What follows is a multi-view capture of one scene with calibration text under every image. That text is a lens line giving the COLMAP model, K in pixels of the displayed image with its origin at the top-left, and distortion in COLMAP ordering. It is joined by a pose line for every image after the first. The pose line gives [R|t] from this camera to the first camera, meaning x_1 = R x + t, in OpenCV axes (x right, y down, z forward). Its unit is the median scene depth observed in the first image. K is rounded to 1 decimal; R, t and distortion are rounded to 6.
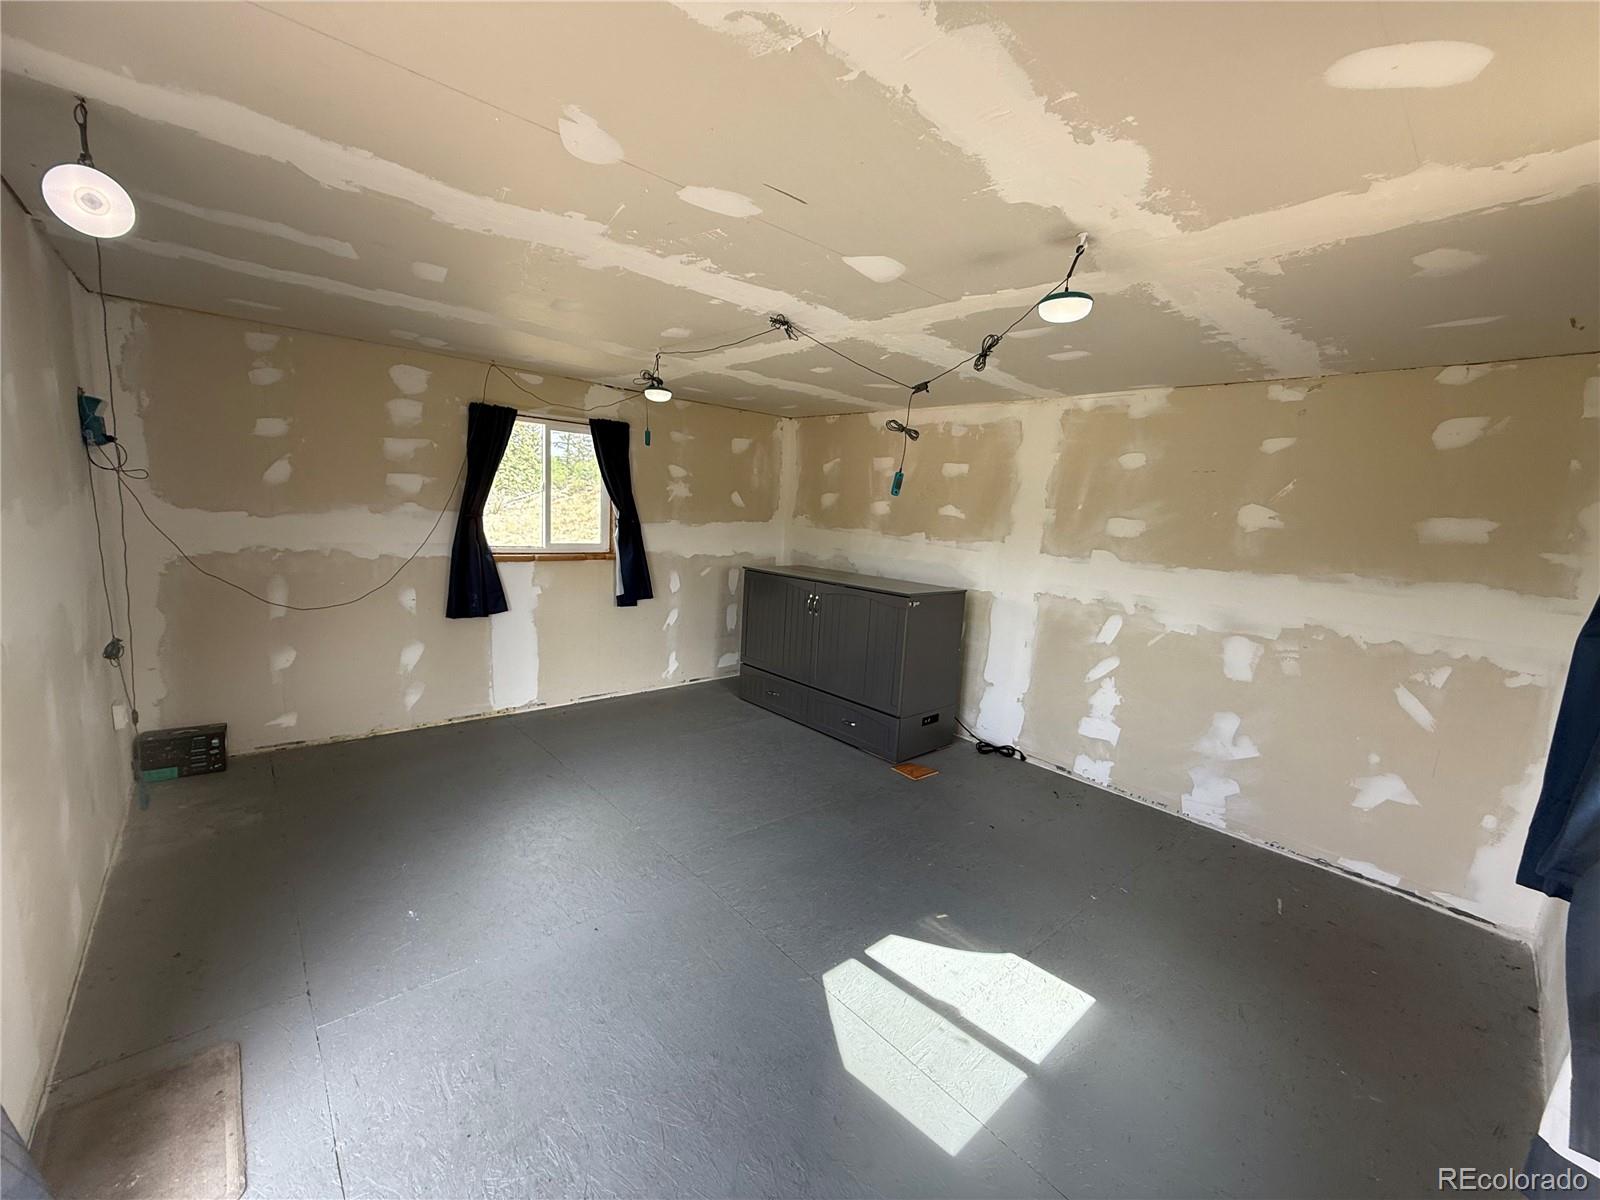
lens RADIAL K [[631.7, 0, 800.0], [0, 631.7, 600.0], [0, 0, 1]] dist [-0.004374, 0.000247]
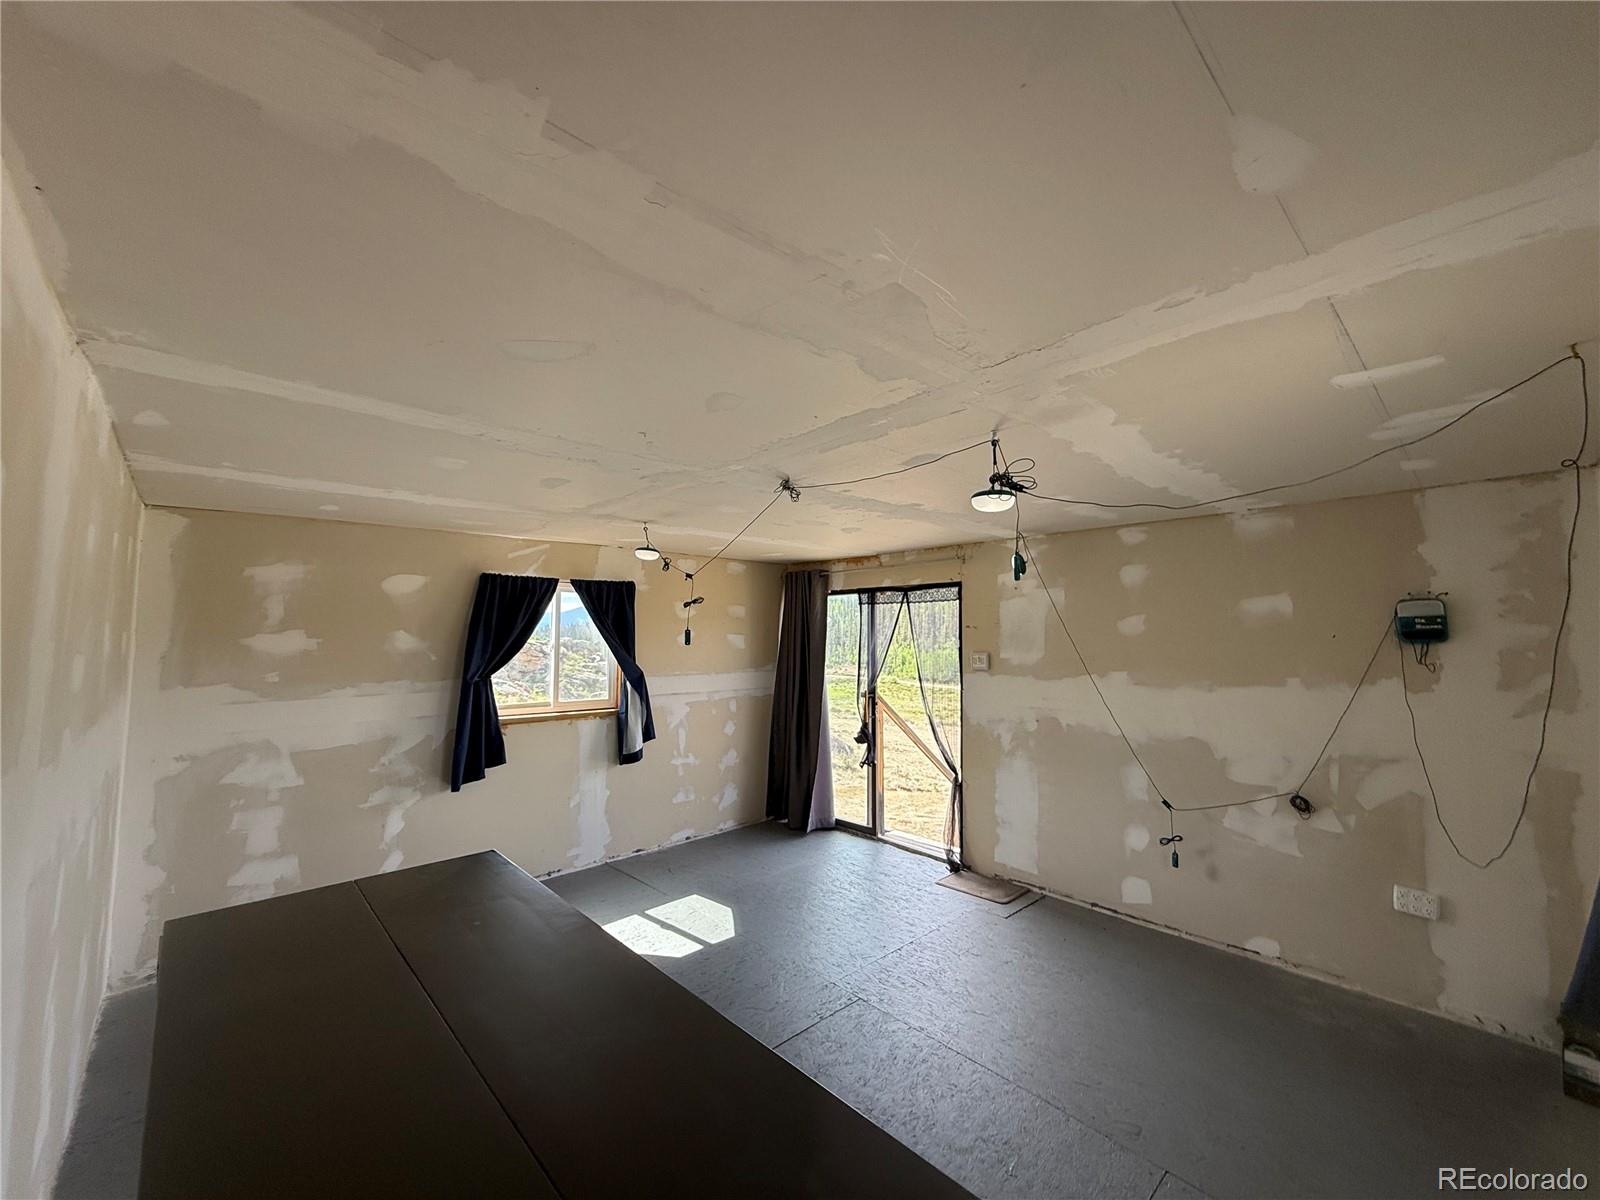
lens RADIAL K [[631.7, 0, 800.0], [0, 631.7, 600.0], [0, 0, 1]] dist [-0.004374, 0.000247]
pose [[-0.997584, -0.064684, -0.025322, -0.016475], [-0.066460, 0.994810, 0.077042, -0.202876], [0.020208, 0.078538, -0.996706, 1.256765]]
